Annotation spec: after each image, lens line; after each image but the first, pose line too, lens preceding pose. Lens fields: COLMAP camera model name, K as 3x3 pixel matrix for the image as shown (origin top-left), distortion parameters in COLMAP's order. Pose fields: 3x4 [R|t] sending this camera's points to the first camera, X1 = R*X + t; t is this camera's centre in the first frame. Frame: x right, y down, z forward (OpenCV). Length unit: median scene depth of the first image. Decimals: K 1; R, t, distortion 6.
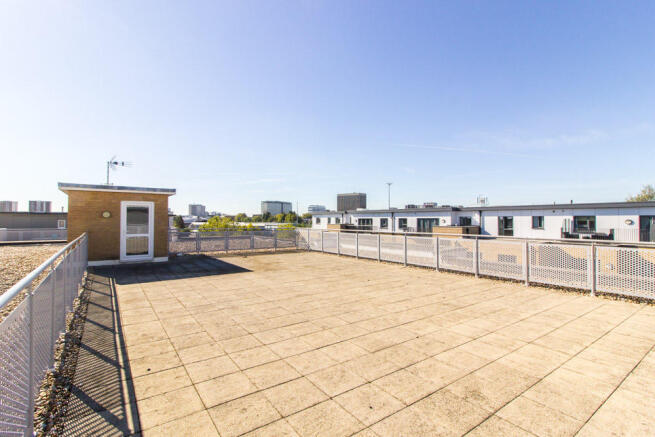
lens RADIAL K [[309.5, 0, 321.9], [0, 309.5, 216.8], [0, 0, 1]] dist [0.003686, 0.000015]
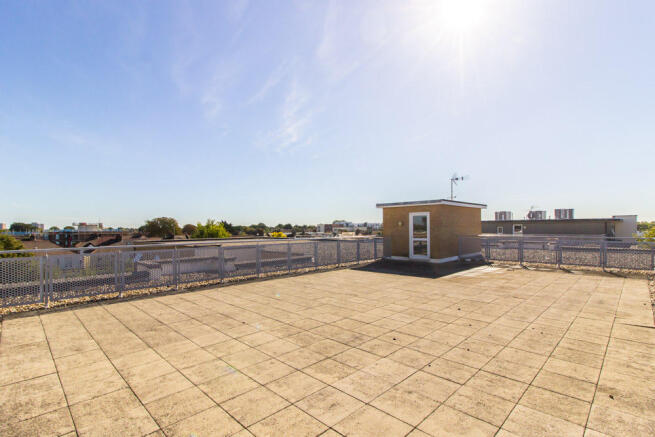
lens RADIAL K [[309.5, 0, 322.3], [0, 309.5, 223.3], [0, 0, 1]] dist [0.003686, 0.000015]
pose [[0.168649, -0.020158, -0.985470, 1.200823], [0.020161, 0.999652, -0.016997, 0.017660], [0.985470, -0.017001, 0.168997, 0.842683]]
